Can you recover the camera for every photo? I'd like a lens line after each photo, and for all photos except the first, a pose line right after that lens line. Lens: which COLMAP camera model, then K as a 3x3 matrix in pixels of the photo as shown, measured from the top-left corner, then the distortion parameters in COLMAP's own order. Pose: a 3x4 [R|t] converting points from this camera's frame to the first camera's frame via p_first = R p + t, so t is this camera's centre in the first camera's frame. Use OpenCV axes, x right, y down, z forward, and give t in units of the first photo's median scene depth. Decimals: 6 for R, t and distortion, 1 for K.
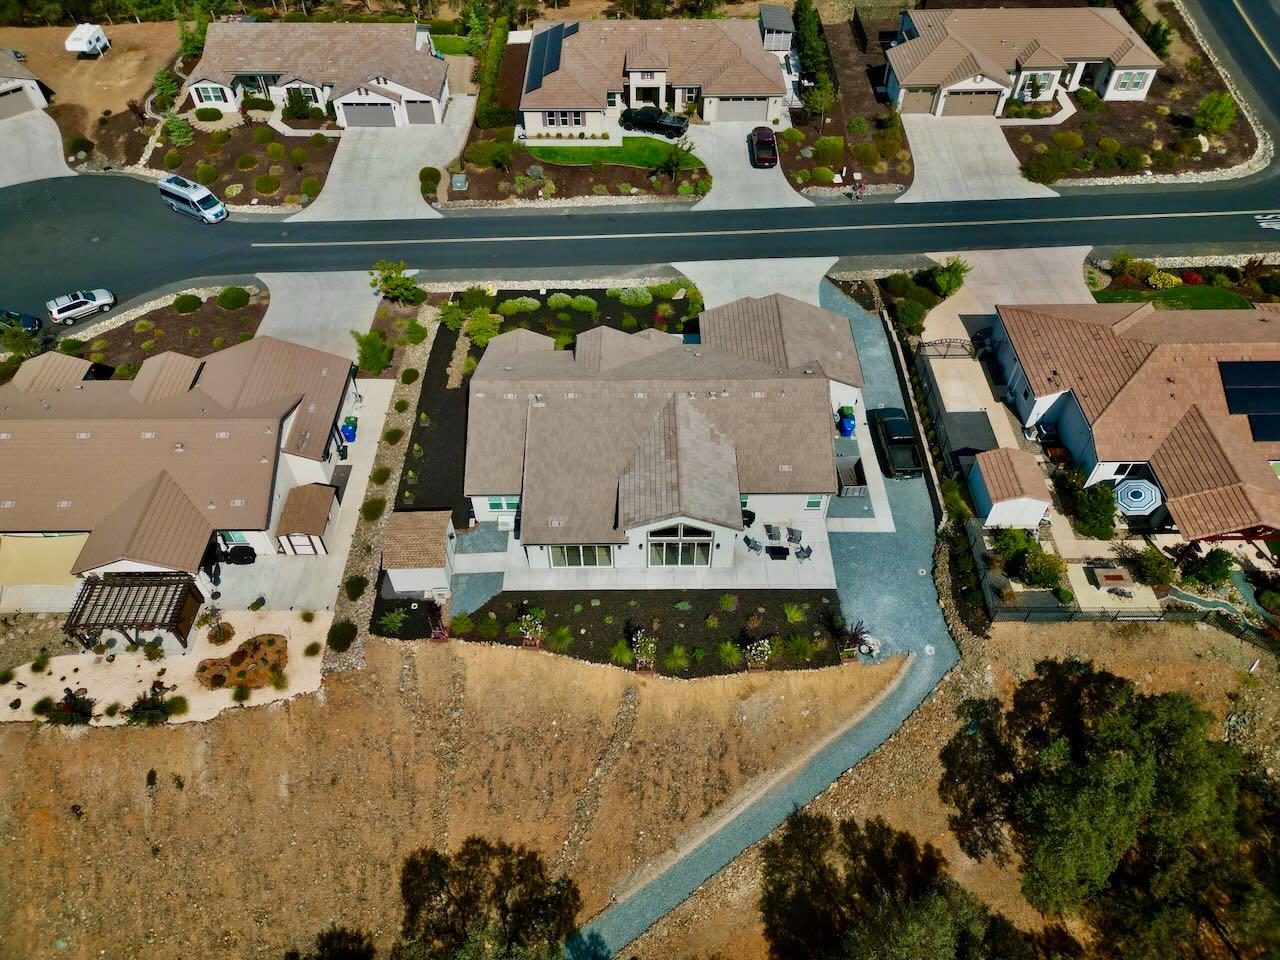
lens RADIAL K [[899.8, 0, 647.1], [0, 899.8, 478.0], [0, 0, 1]] dist [0.080436, -0.062508]
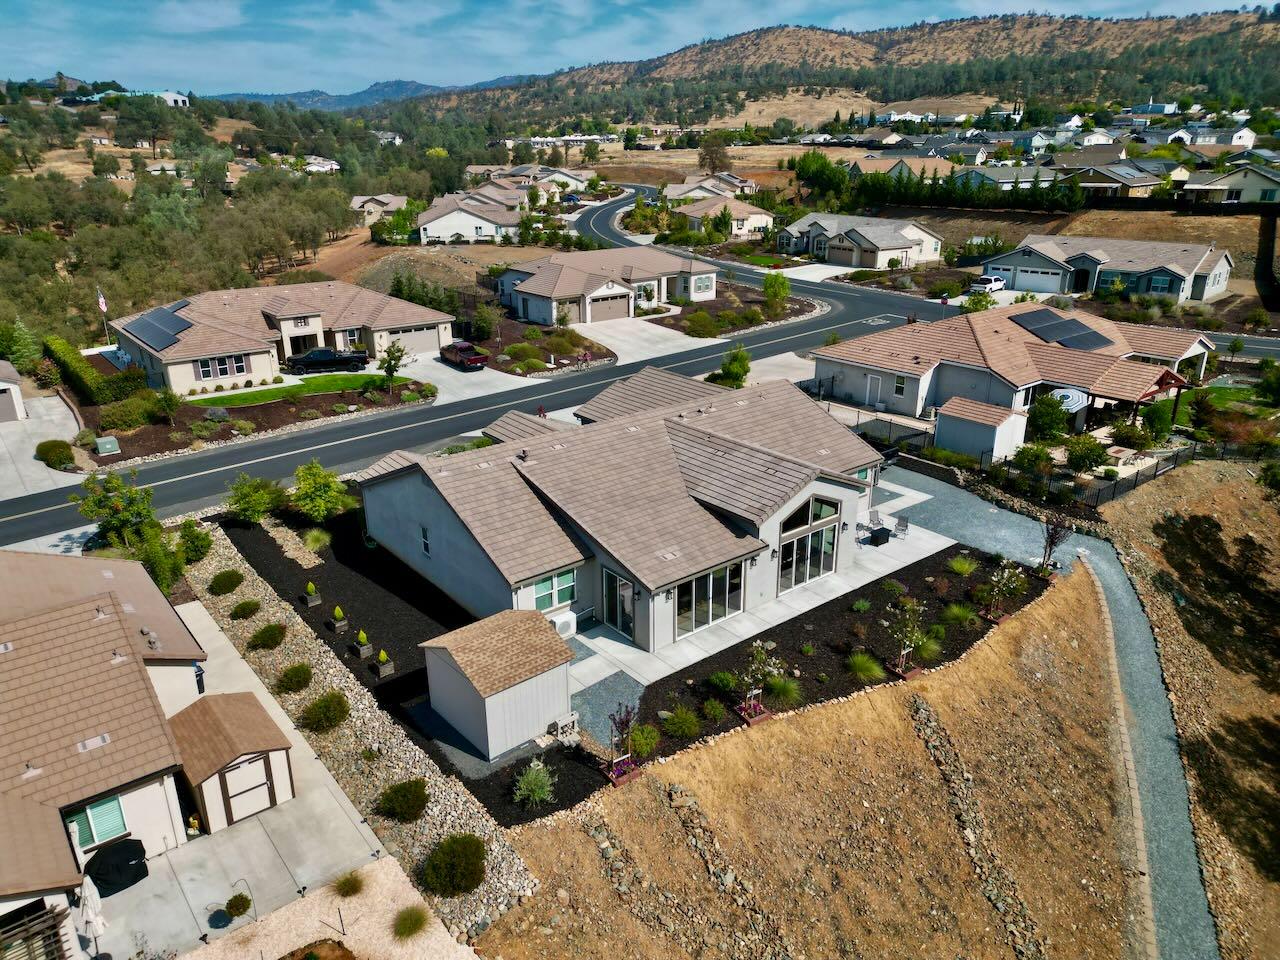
lens RADIAL K [[891.5, 0, 646.9], [0, 891.5, 482.0], [0, 0, 1]] dist [0.069016, -0.056071]
pose [[0.778094, -0.222537, 0.587408, -0.483808], [0.470802, 0.825668, -0.310834, 0.199364], [-0.415832, 0.518410, 0.747218, 0.477569]]
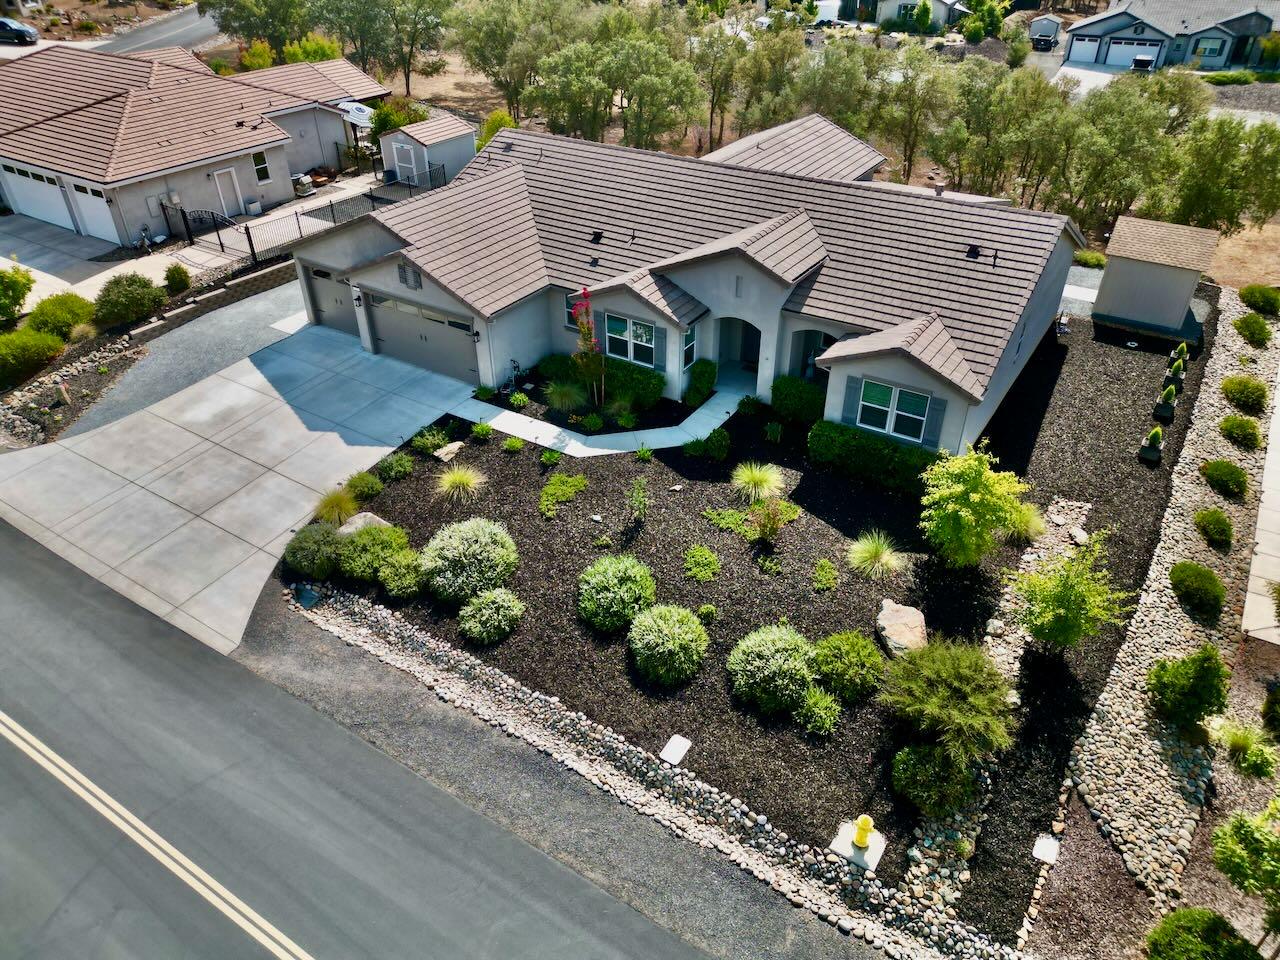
lens RADIAL K [[891.5, 0, 646.9], [0, 891.5, 482.0], [0, 0, 1]] dist [0.069016, -0.056071]
pose [[-0.839849, -0.299416, 0.452774, -0.288848], [0.408271, 0.201267, 0.890397, -0.651739], [-0.357727, 0.932653, -0.046791, 1.323920]]
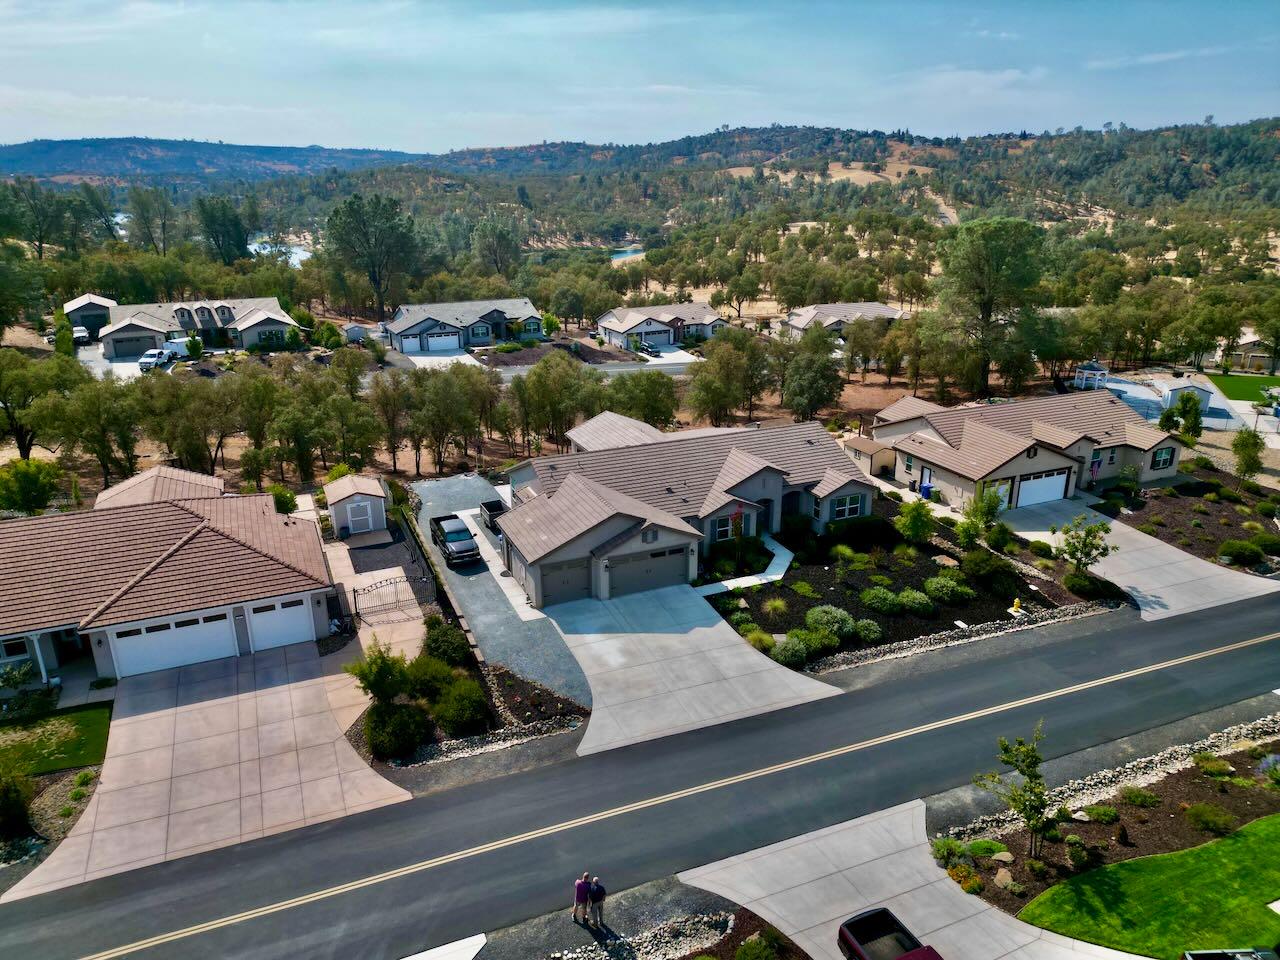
lens RADIAL K [[891.5, 0, 646.9], [0, 891.5, 482.0], [0, 0, 1]] dist [0.069016, -0.056071]
pose [[-0.915603, 0.137412, -0.377874, 0.501695], [-0.296158, 0.405174, 0.864942, -1.100305], [0.271958, 0.903854, -0.330283, 1.497539]]
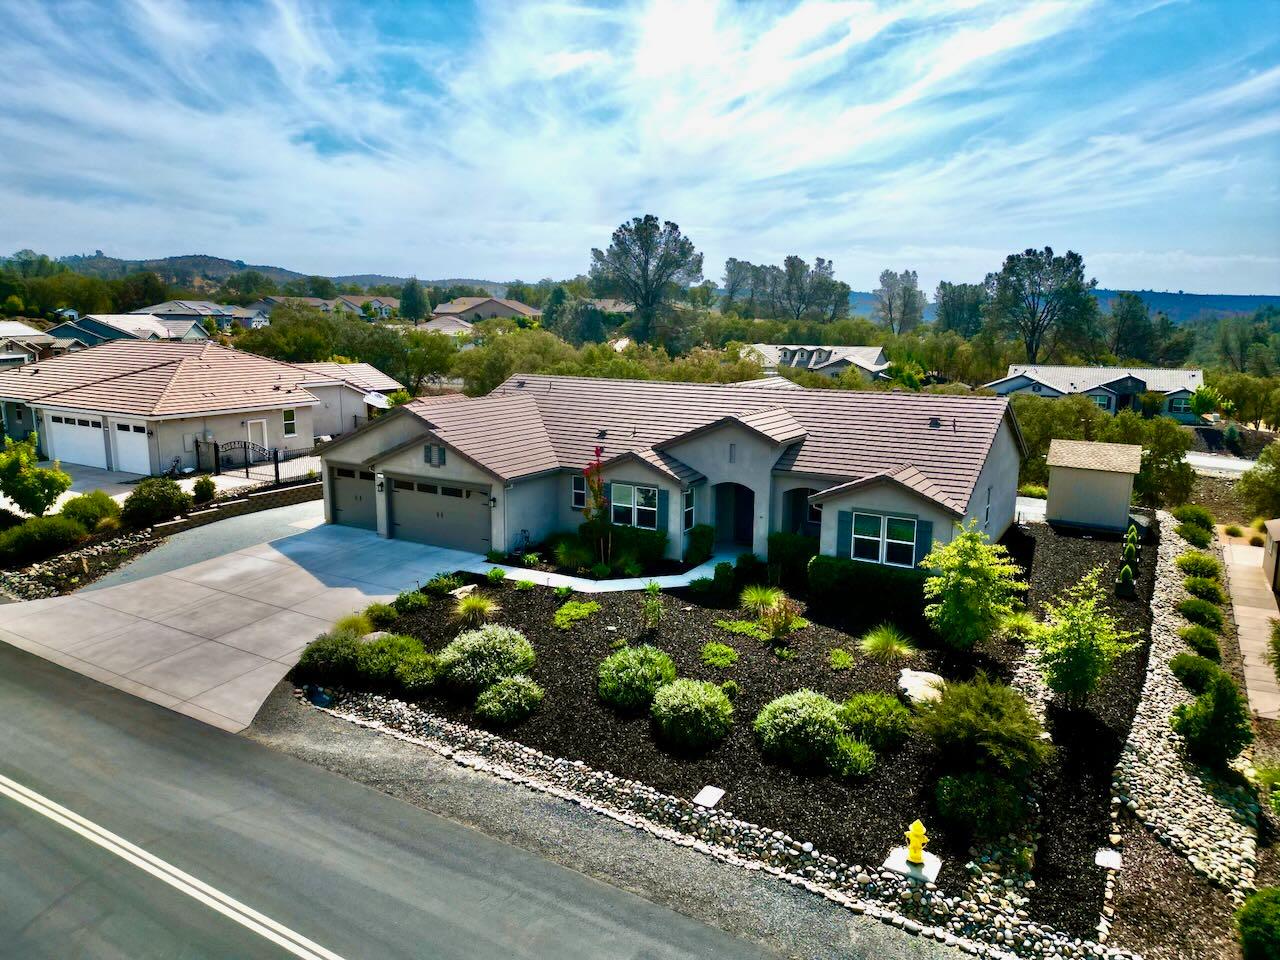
lens RADIAL K [[891.5, 0, 646.9], [0, 891.5, 482.0], [0, 0, 1]] dist [0.069016, -0.056071]
pose [[-0.862211, -0.097139, 0.497148, -0.307752], [0.373071, 0.542113, 0.752948, -0.638567], [-0.342651, 0.834672, -0.431176, 1.465515]]
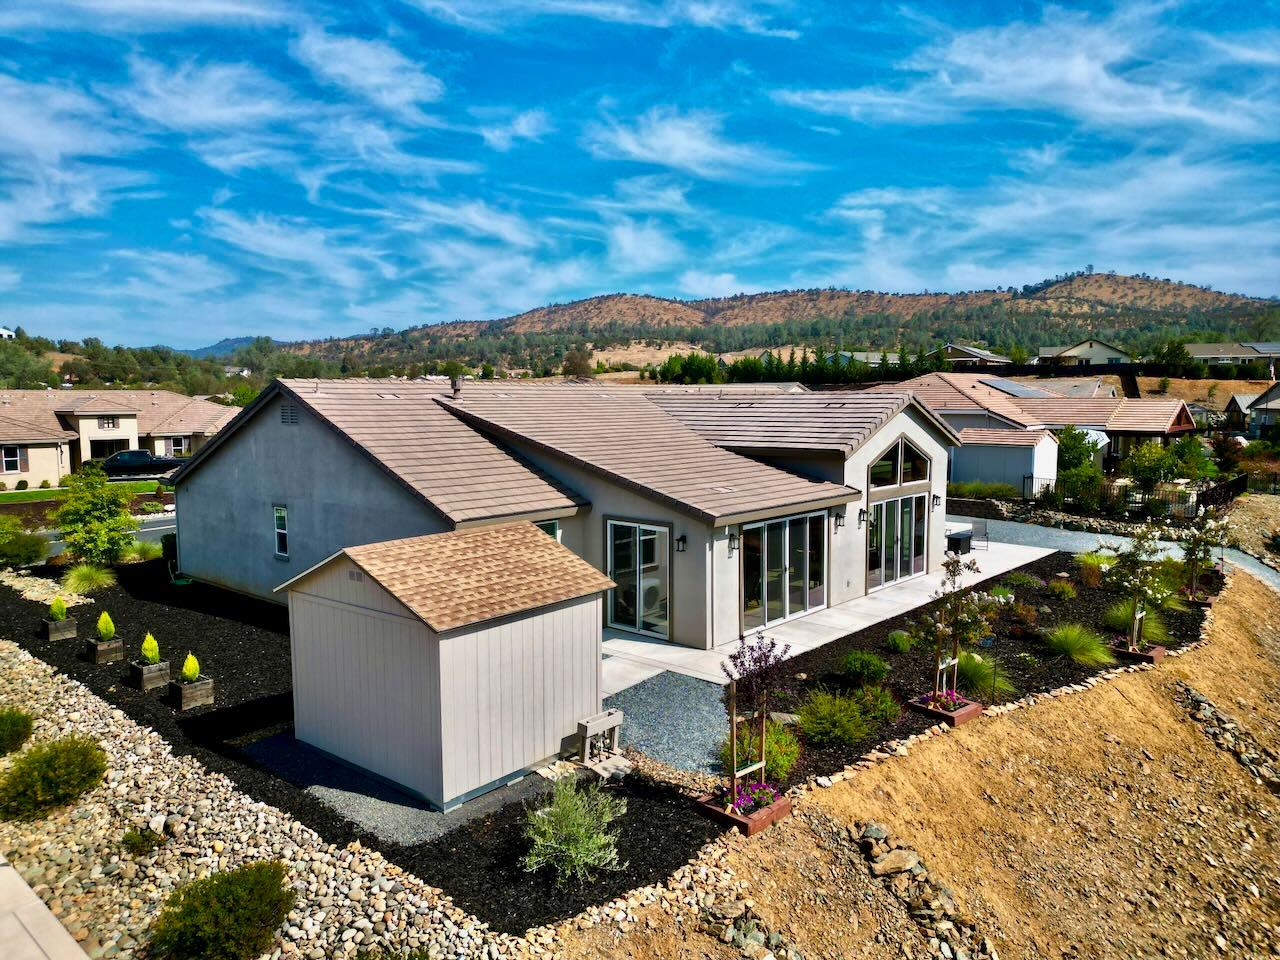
lens RADIAL K [[891.5, 0, 646.9], [0, 891.5, 482.0], [0, 0, 1]] dist [0.069016, -0.056071]
pose [[0.664619, -0.073264, 0.743581, -0.409404], [0.560120, 0.707506, -0.430930, 0.195617], [-0.494517, 0.702899, 0.511259, 0.801354]]
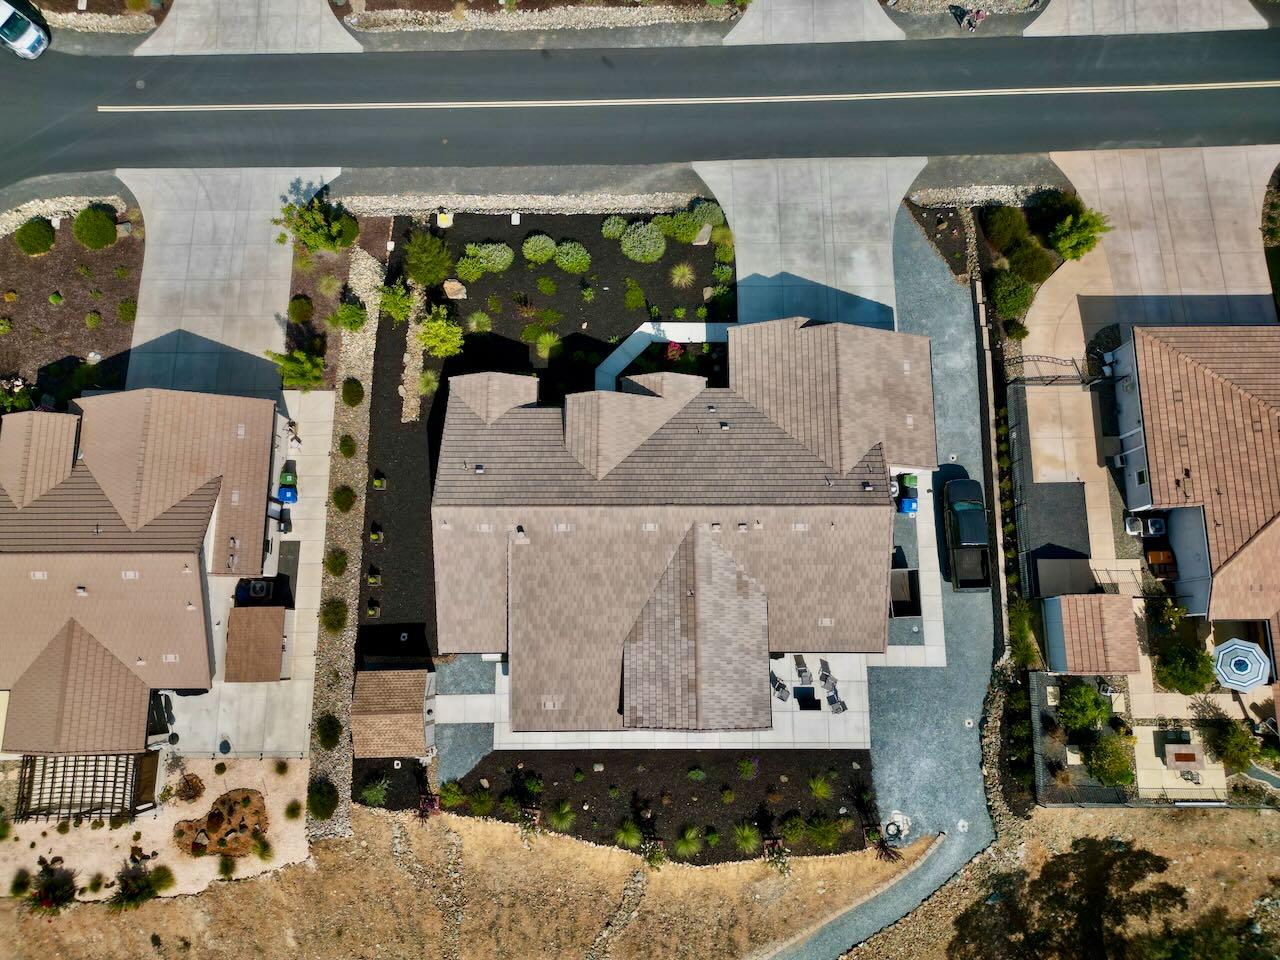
lens RADIAL K [[891.5, 0, 646.9], [0, 891.5, 482.0], [0, 0, 1]] dist [0.069016, -0.056071]
pose [[0.999976, 0.006437, 0.002382, -0.013347], [-0.006750, 0.859259, 0.511497, -0.555845], [0.001246, -0.511501, 0.859282, 0.375083]]
